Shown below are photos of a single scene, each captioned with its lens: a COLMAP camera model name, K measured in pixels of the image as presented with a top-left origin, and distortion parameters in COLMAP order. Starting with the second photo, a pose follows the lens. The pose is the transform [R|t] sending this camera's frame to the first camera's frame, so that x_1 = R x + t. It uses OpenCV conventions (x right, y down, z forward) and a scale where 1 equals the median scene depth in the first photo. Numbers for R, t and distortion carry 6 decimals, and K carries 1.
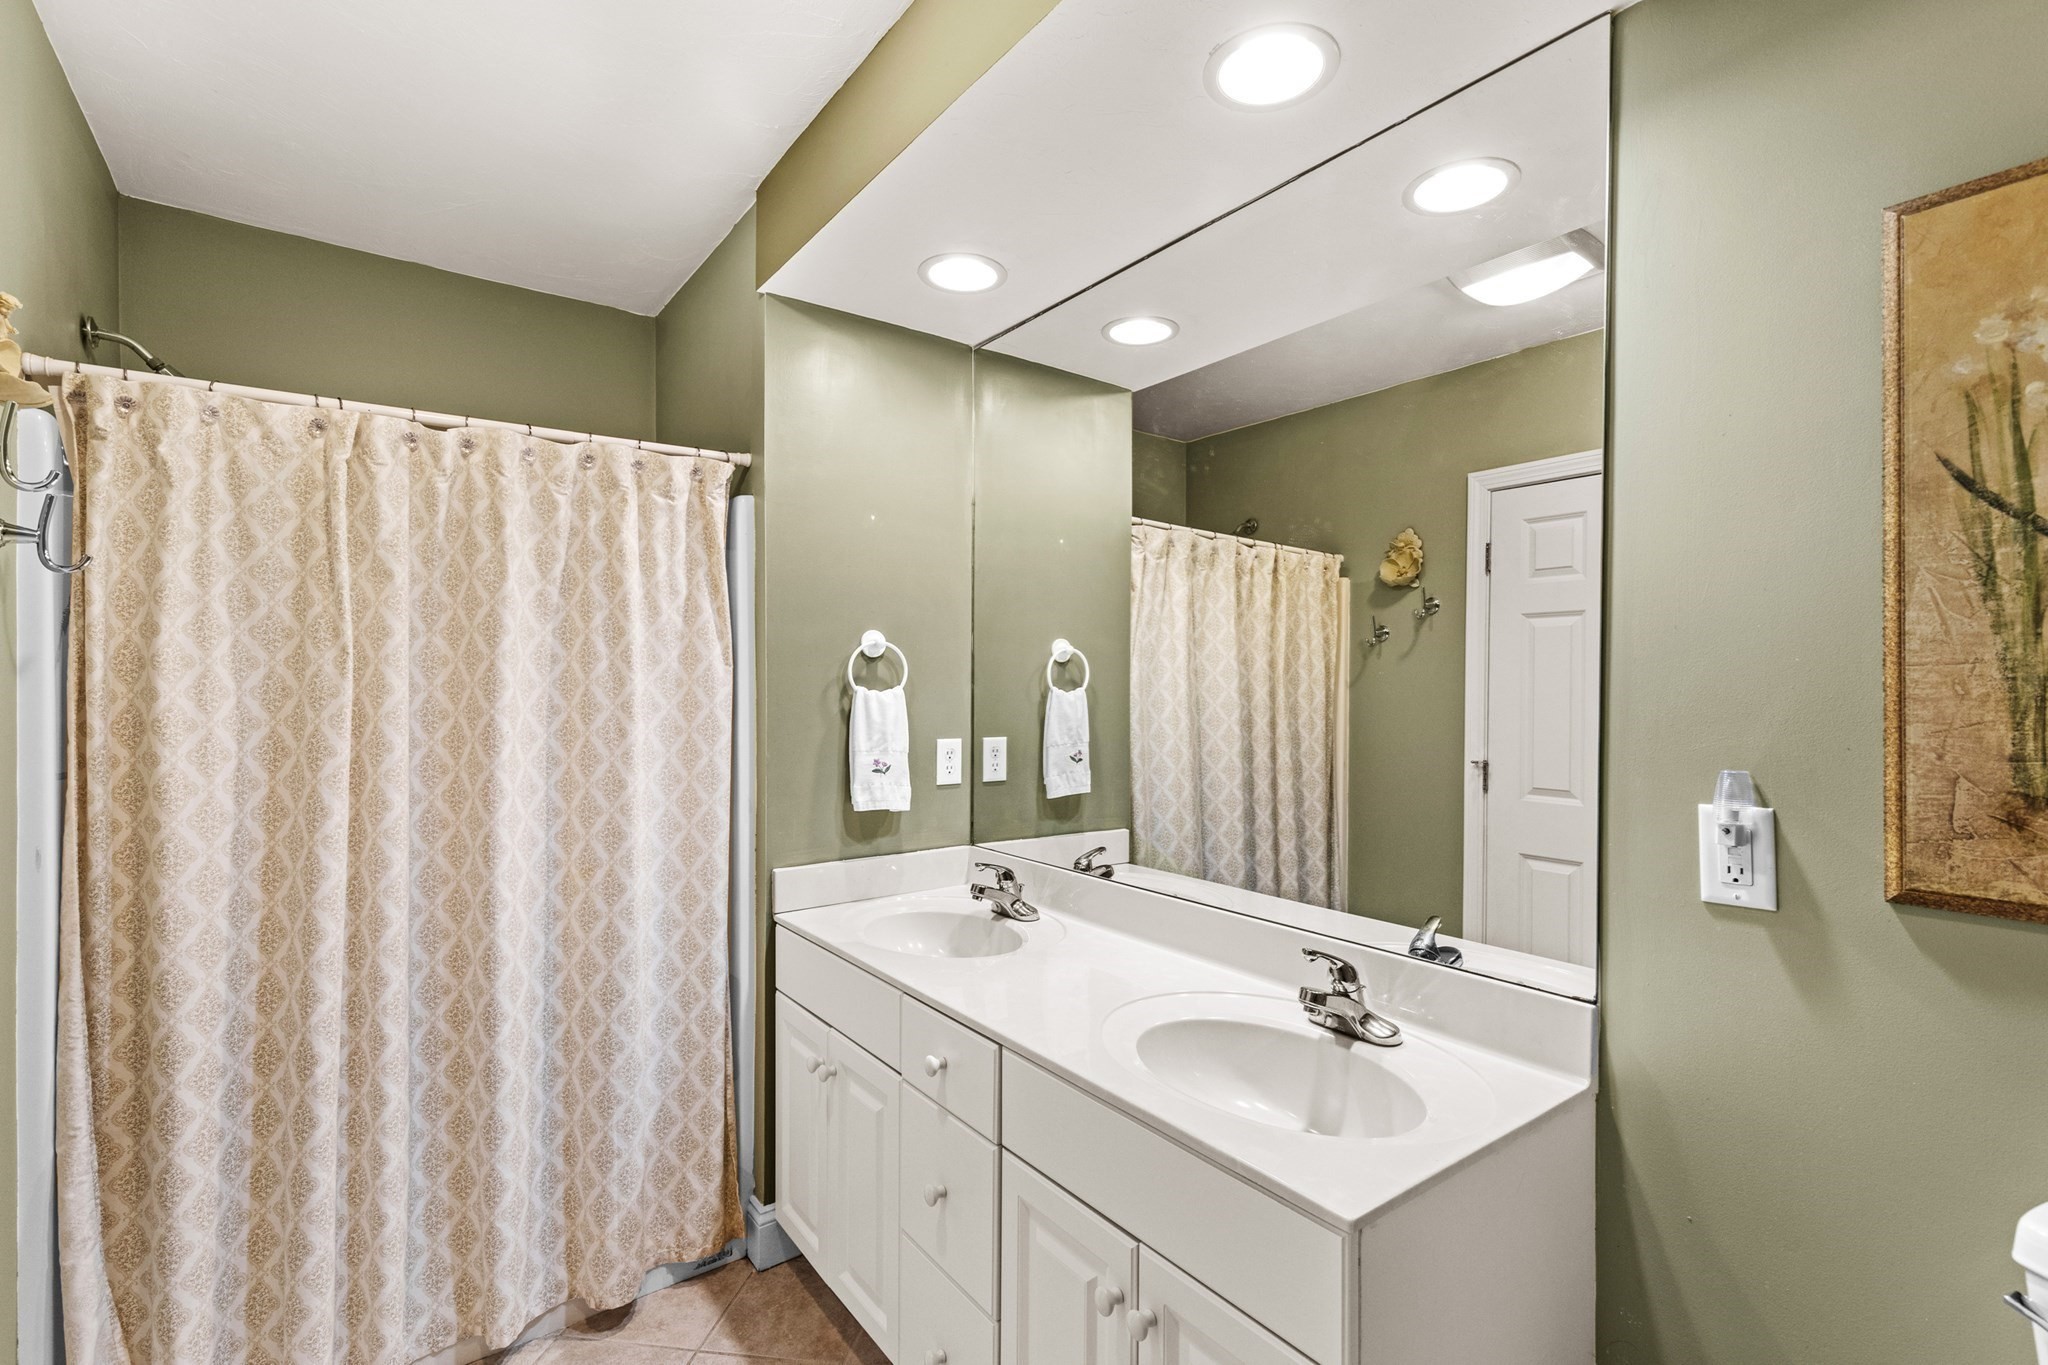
lens RADIAL K [[925.0, 0, 1044.5], [0, 925.0, 695.7], [0, 0, 1]] dist [0.014710, 0.000821]
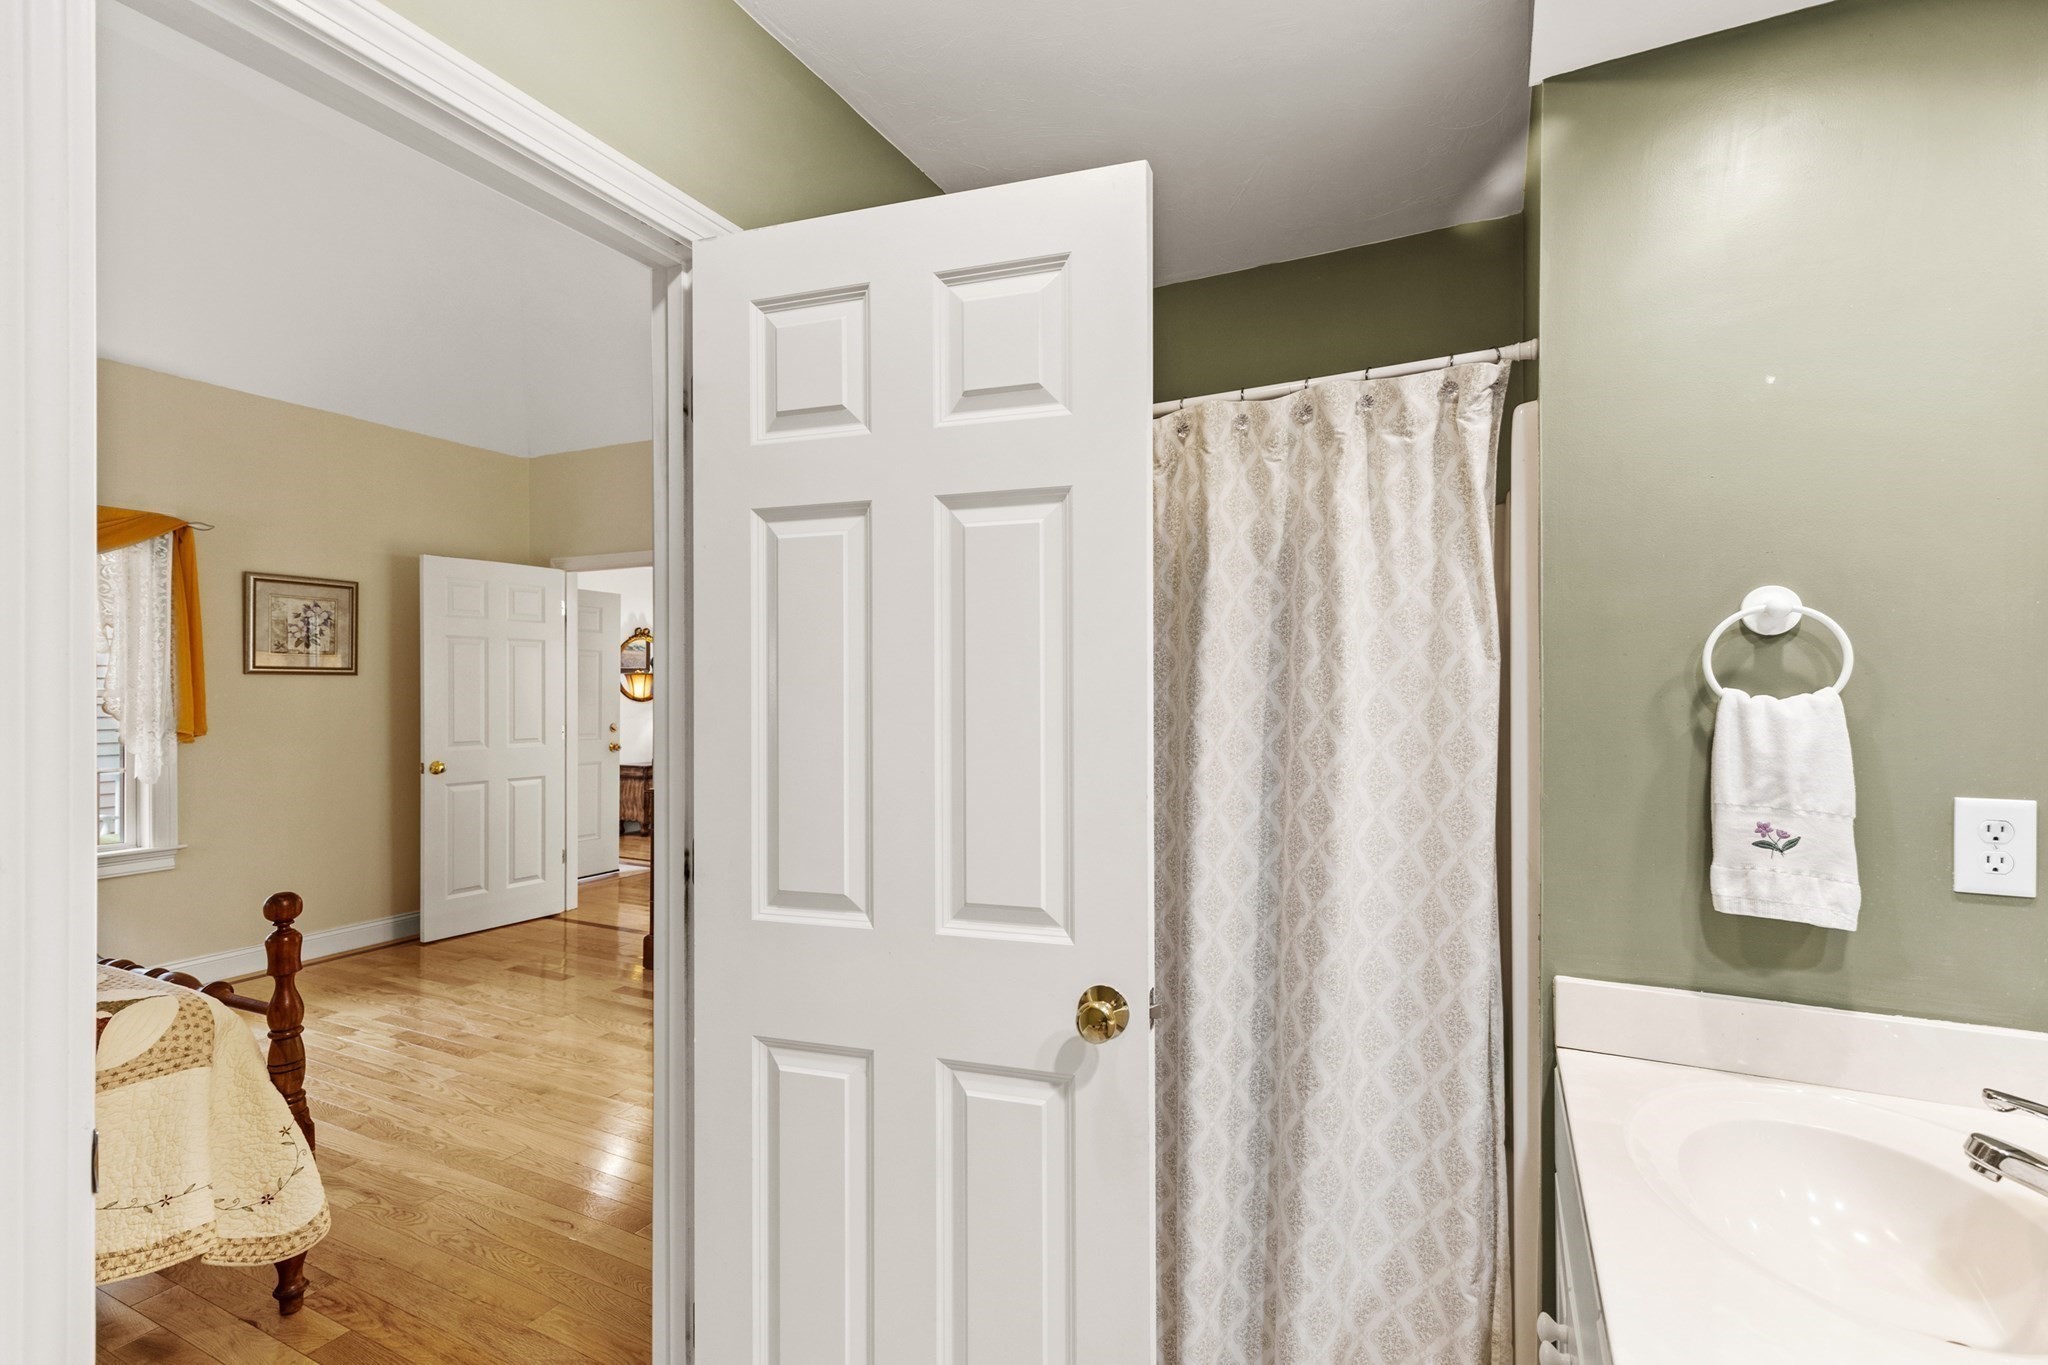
lens RADIAL K [[925.0, 0, 1044.5], [0, 925.0, 695.7], [0, 0, 1]] dist [0.014710, 0.000821]
pose [[0.452394, 0.007341, -0.891788, 0.123755], [-0.006406, 0.999967, 0.004981, -0.006576], [0.891795, 0.003459, 0.452426, 0.400062]]
